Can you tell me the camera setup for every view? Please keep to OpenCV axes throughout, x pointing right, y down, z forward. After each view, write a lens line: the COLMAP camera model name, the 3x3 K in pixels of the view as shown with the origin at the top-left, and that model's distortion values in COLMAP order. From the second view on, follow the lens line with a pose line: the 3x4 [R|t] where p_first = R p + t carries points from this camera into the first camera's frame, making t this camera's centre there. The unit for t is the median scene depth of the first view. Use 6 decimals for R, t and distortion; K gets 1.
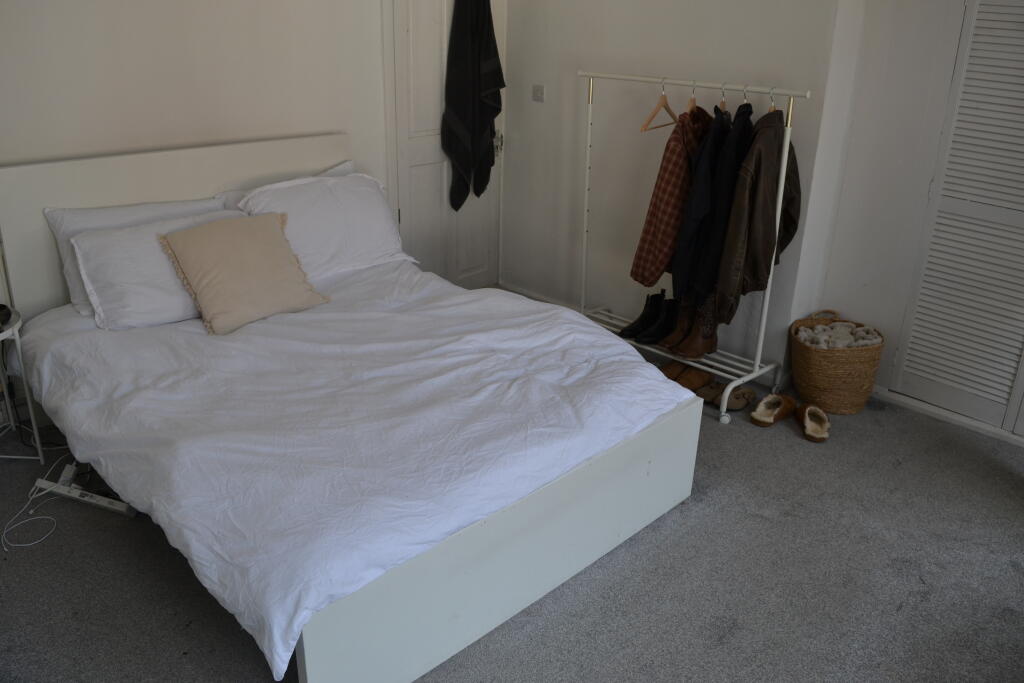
lens RADIAL K [[835.0, 0, 512.0], [0, 835.0, 341.5], [0, 0, 1]] dist [-0.061059, 0.006253]
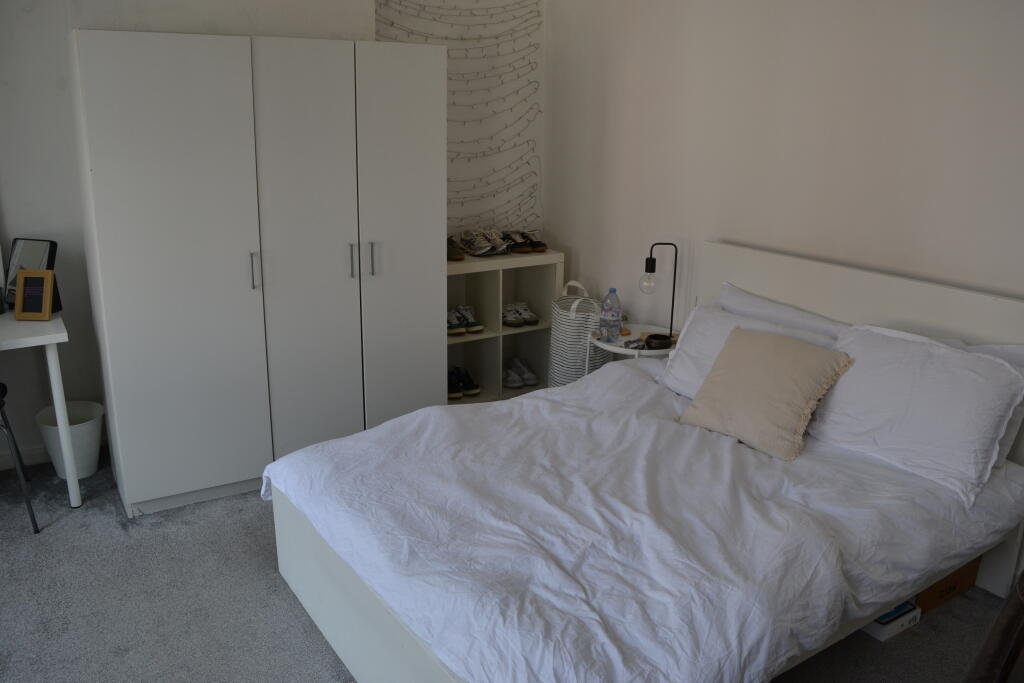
lens RADIAL K [[835.0, 0, 512.0], [0, 835.0, 341.5], [0, 0, 1]] dist [-0.061059, 0.006253]
pose [[-0.217253, 0.223749, -0.950125, 0.761790], [-0.375568, 0.879281, 0.292942, -0.372167], [0.900972, 0.420479, -0.106994, 1.011573]]
